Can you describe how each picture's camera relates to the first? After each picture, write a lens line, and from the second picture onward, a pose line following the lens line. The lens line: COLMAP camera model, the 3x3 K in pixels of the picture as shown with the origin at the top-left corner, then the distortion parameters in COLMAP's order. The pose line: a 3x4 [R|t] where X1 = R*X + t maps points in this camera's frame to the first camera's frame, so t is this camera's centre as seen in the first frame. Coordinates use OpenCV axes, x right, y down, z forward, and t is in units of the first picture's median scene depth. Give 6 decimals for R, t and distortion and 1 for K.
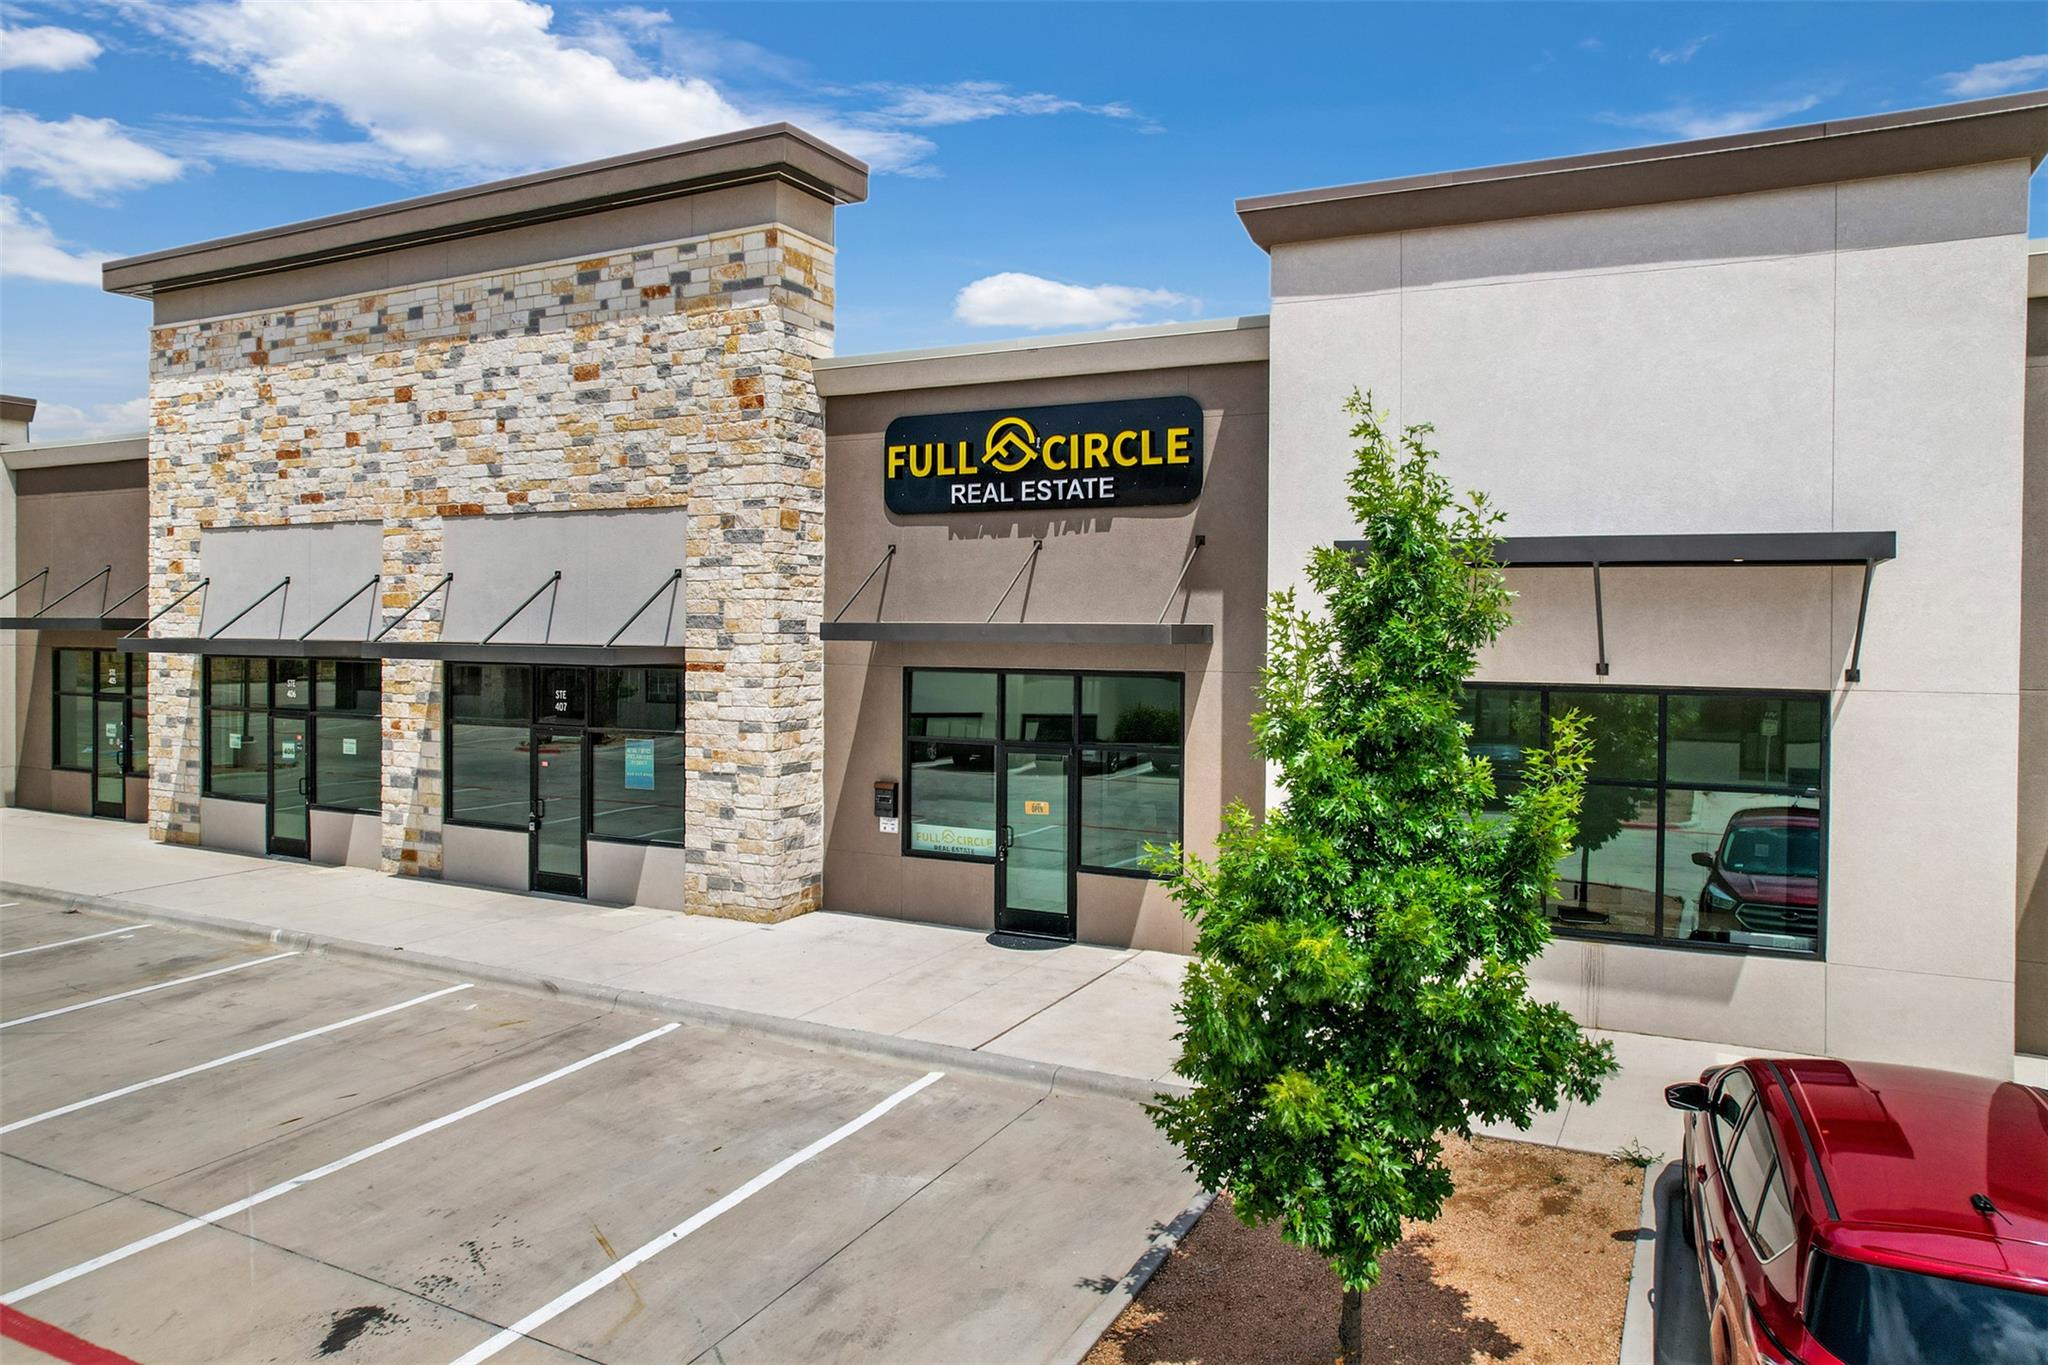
lens RADIAL K [[1360.9, 0, 1013.2], [0, 1360.9, 659.4], [0, 0, 1]] dist [-0.034997, -0.000140]
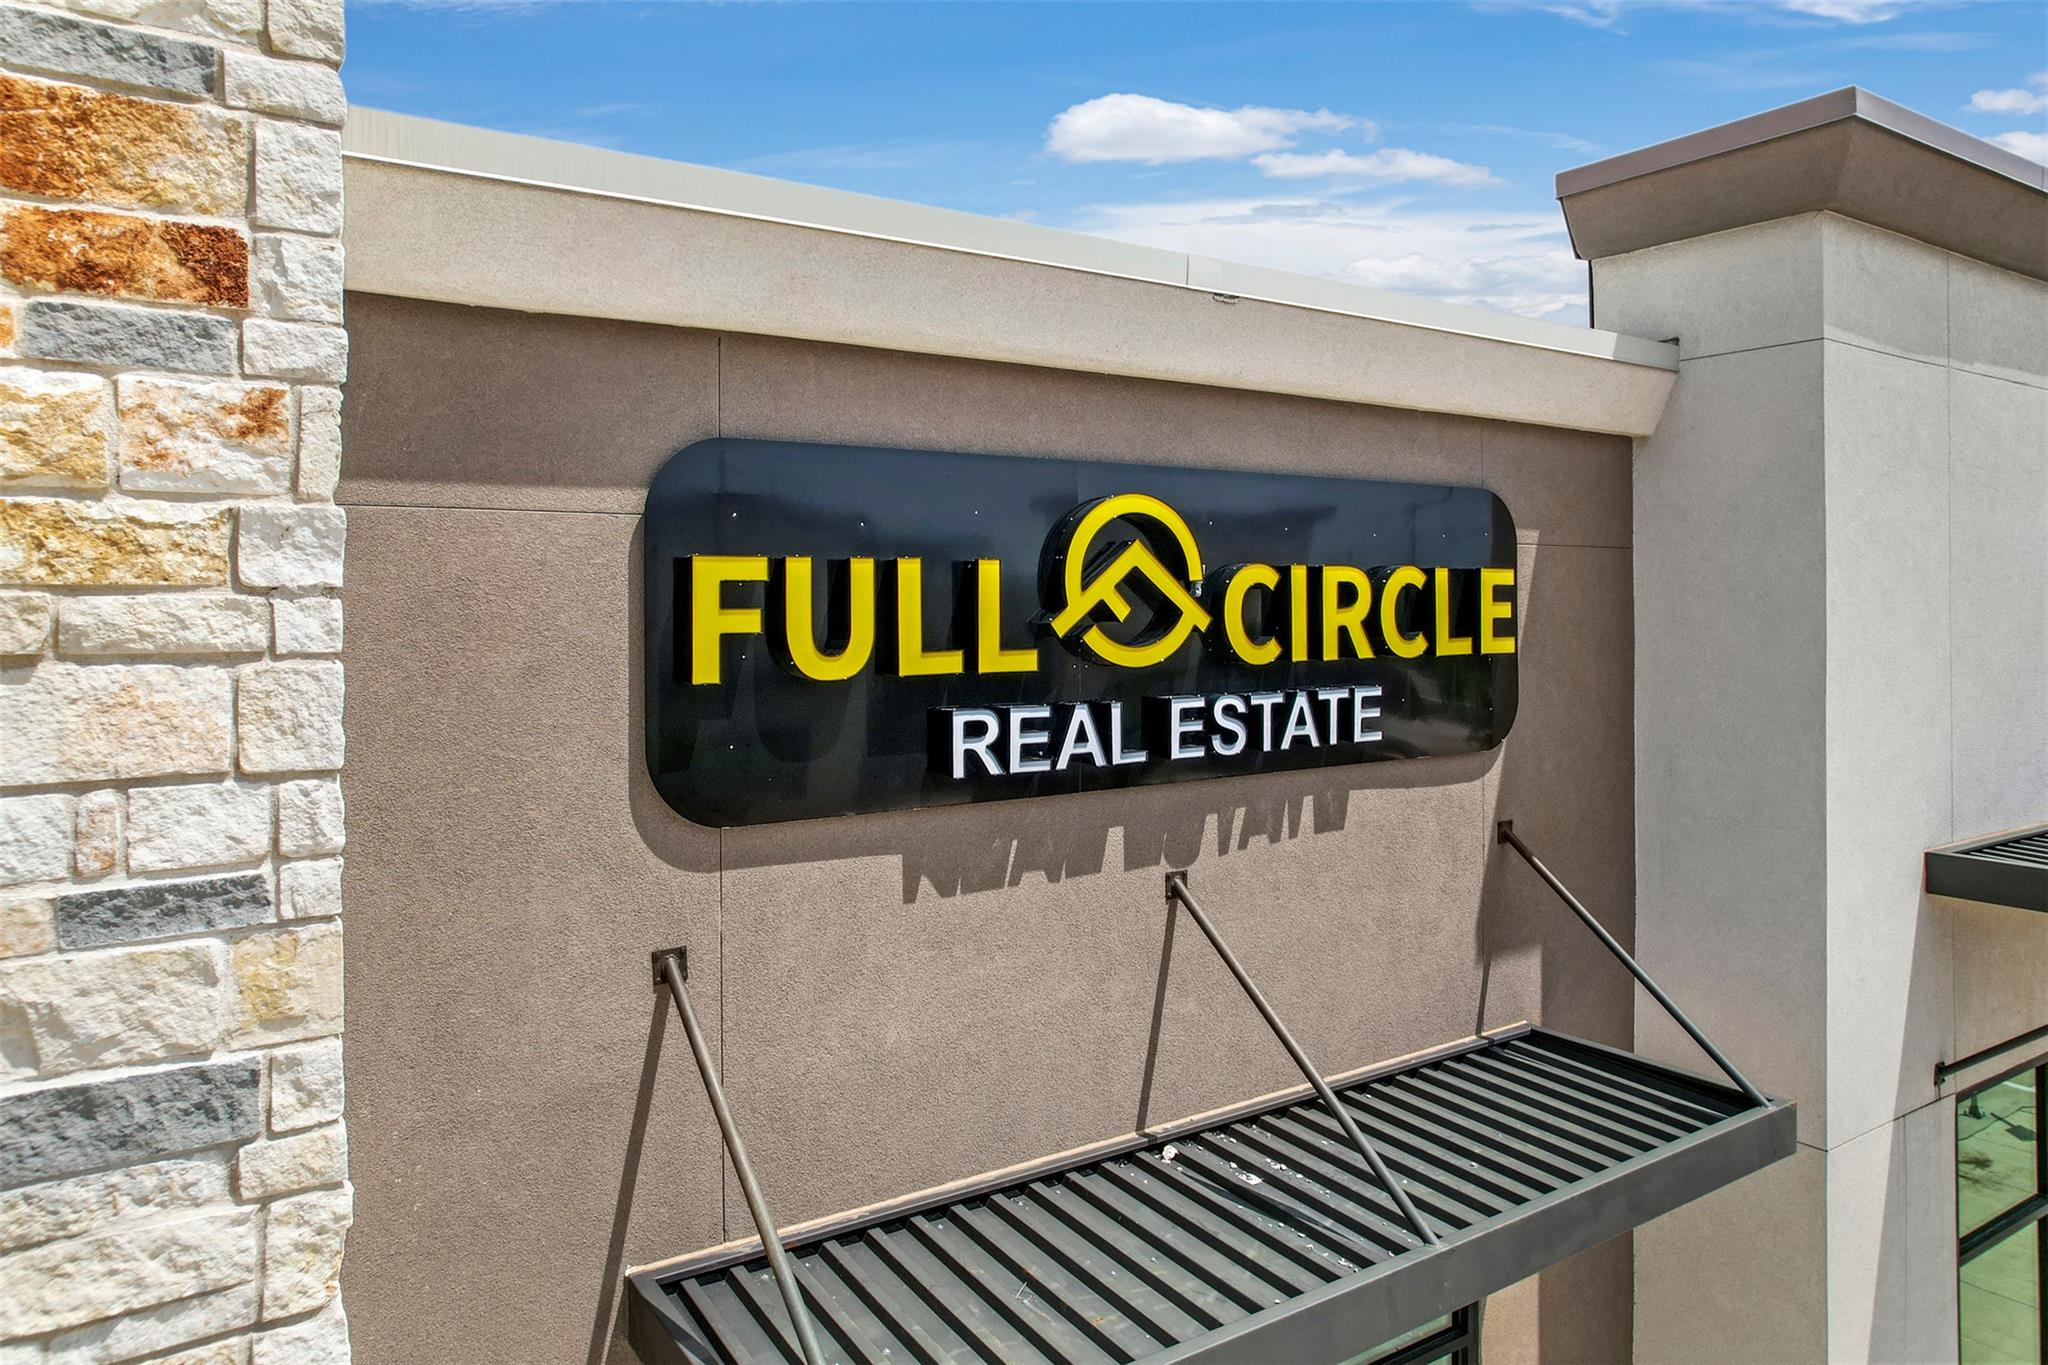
lens RADIAL K [[1299.5, 0, 1018.0], [0, 1299.5, 597.2], [0, 0, 1]] dist [-0.046984, 0.026713]
pose [[0.513979, 0.005754, 0.857784, -0.250958], [0.038036, 0.998841, -0.029491, -0.136656], [-0.856959, 0.047785, 0.513164, 0.808975]]
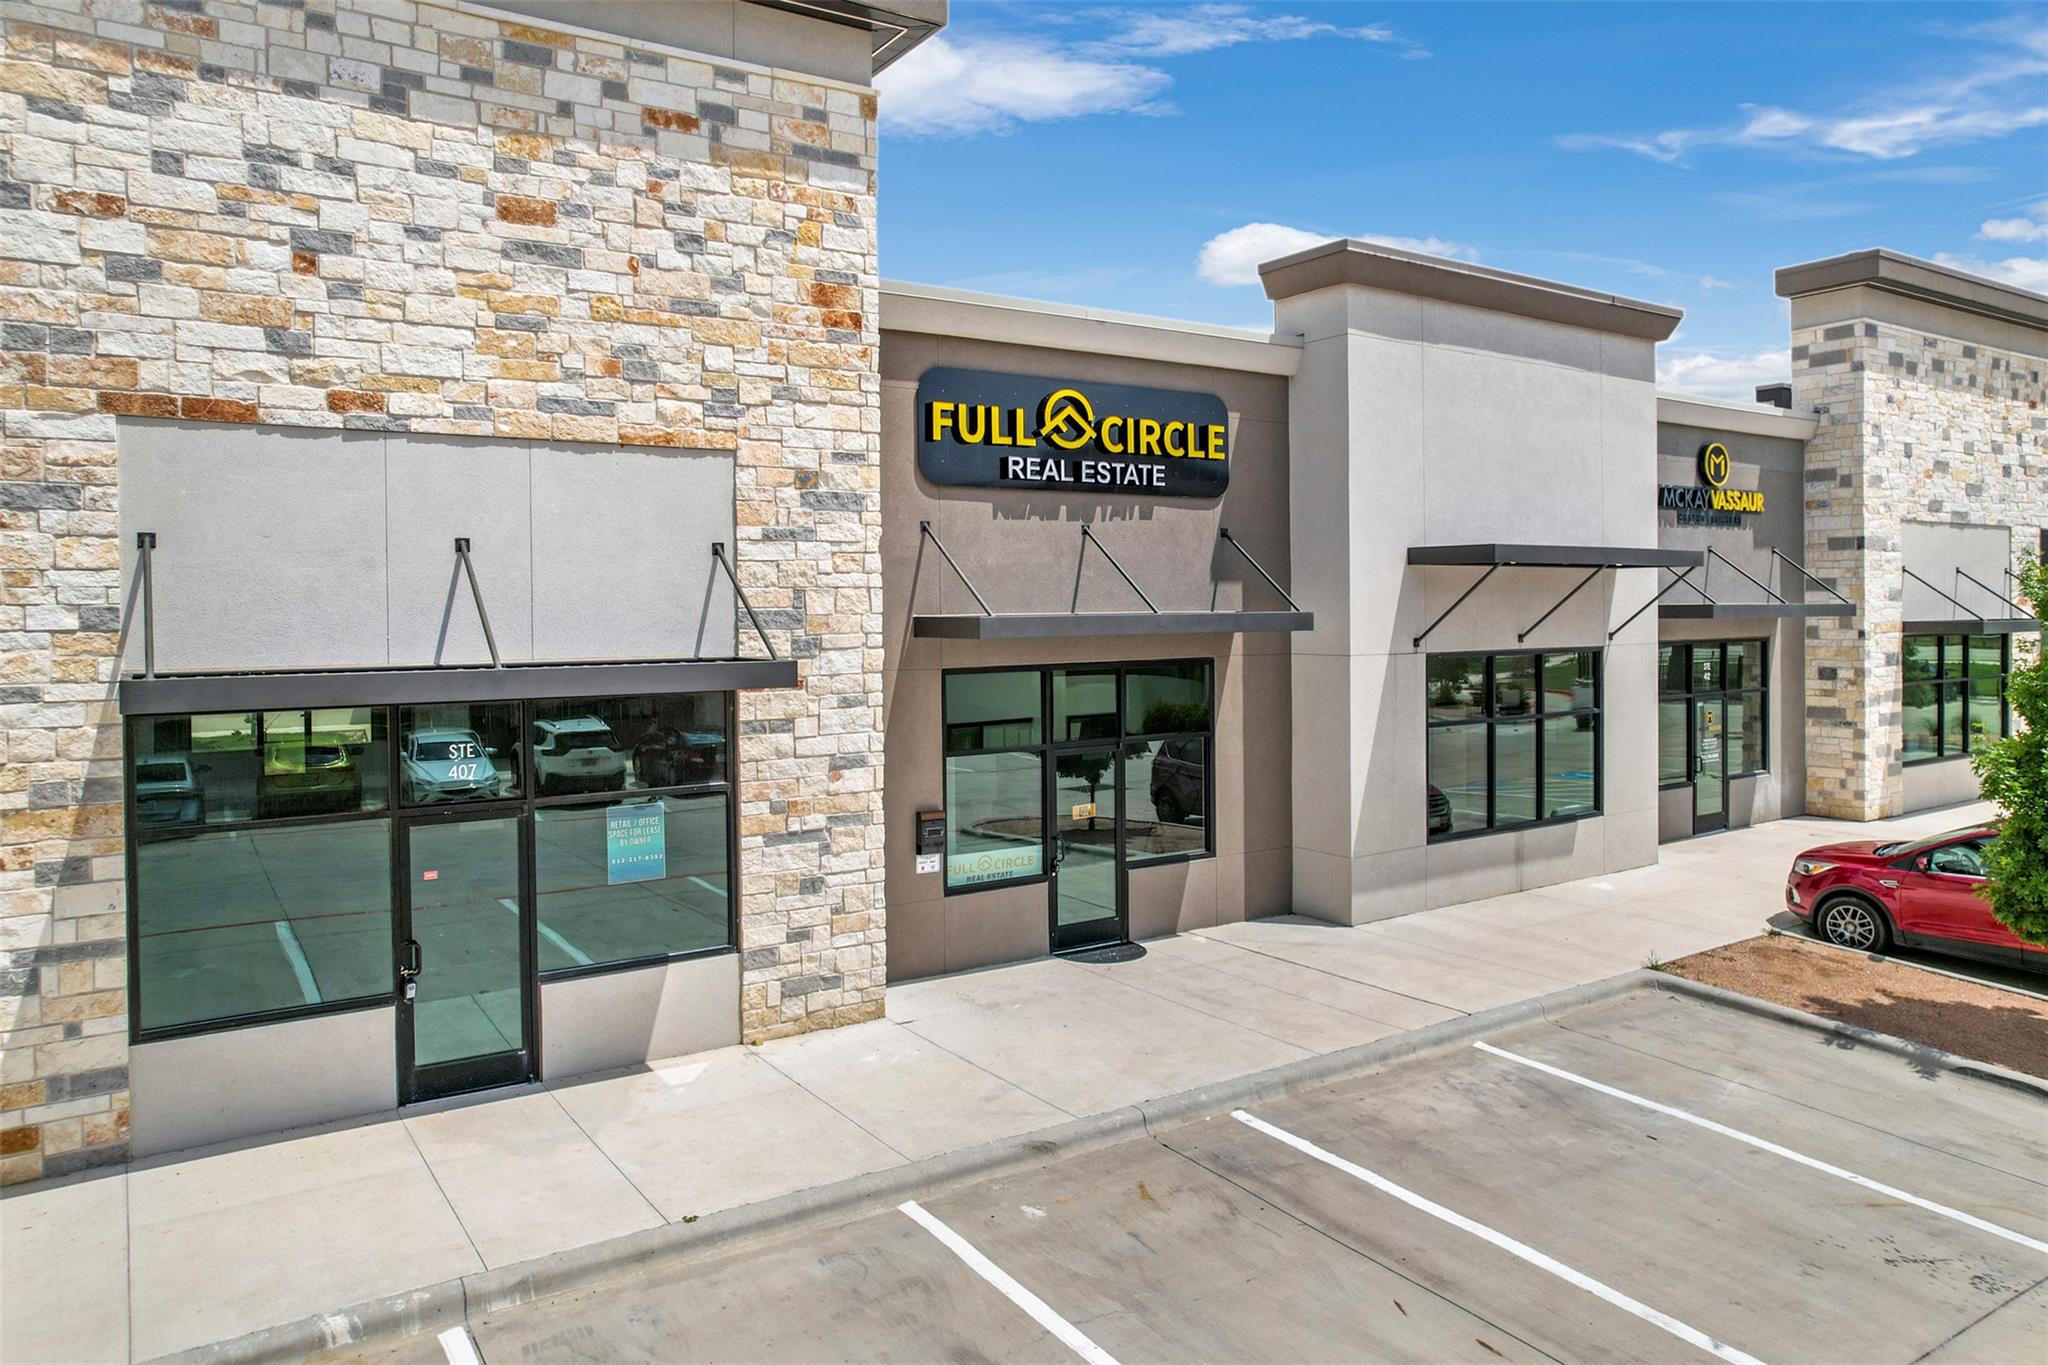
lens RADIAL K [[1371.5, 0, 1063.5], [0, 1371.5, 637.0], [0, 0, 1]] dist [-0.075669, 0.082628]
pose [[0.485707, -0.032731, 0.873508, -0.750578], [0.032429, 0.999286, 0.019412, -0.026972], [-0.873520, 0.018898, 0.486422, 0.515745]]
